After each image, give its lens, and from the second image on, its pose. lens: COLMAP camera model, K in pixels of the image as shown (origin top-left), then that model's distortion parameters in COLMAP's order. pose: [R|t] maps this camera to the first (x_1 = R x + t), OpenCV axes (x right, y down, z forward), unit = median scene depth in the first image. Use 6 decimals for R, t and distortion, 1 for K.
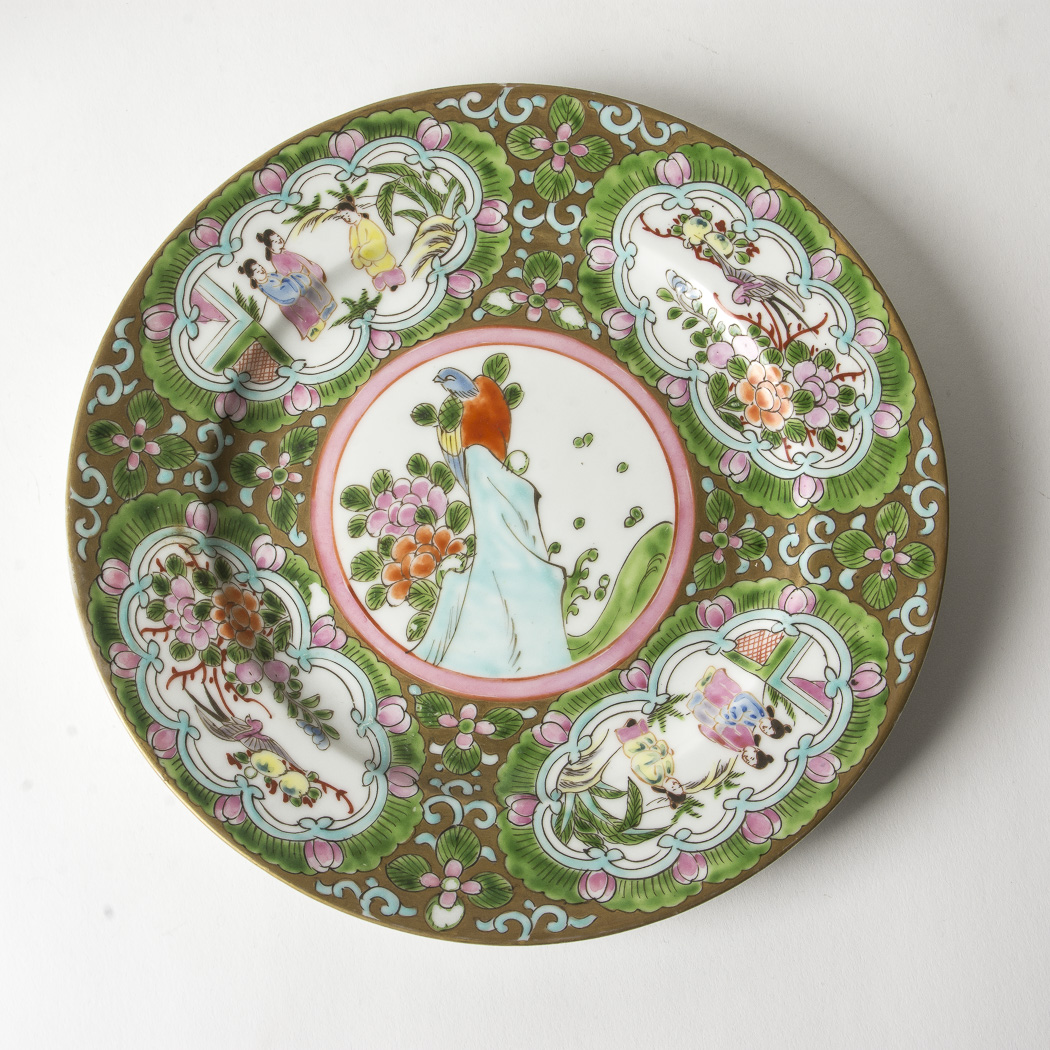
lens RADIAL K [[1929.1, 0, 515.1], [0, 1929.1, 526.3], [0, 0, 1]] dist [-0.167829, 0.000000]
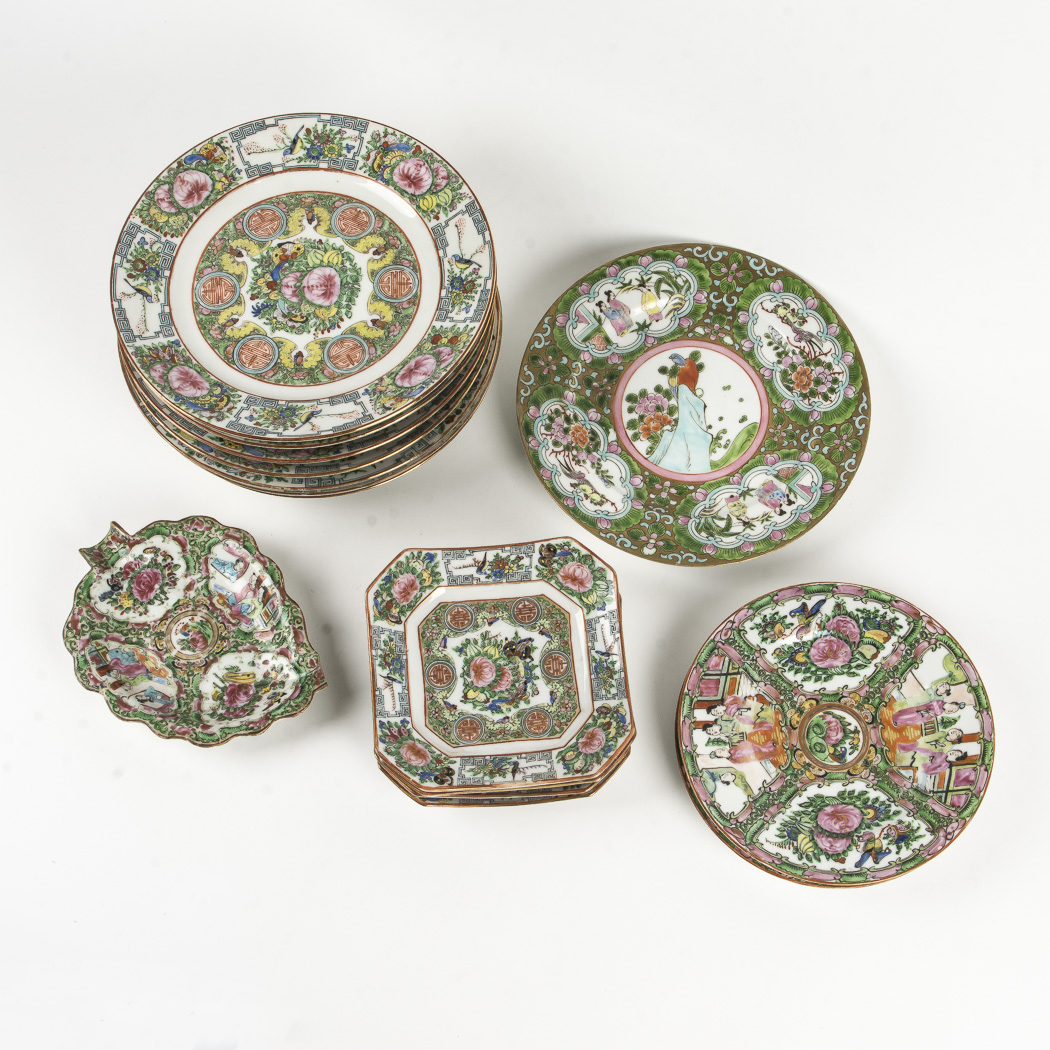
lens RADIAL K [[1929.1, 0, 534.6], [0, 1929.1, 526.5], [0, 0, 1]] dist [-0.167829, 0.000000]
pose [[0.987877, 0.123520, -0.094035, 0.046724], [-0.135786, 0.981117, -0.137738, 0.506204], [0.075246, 0.148837, 0.985995, -1.426571]]
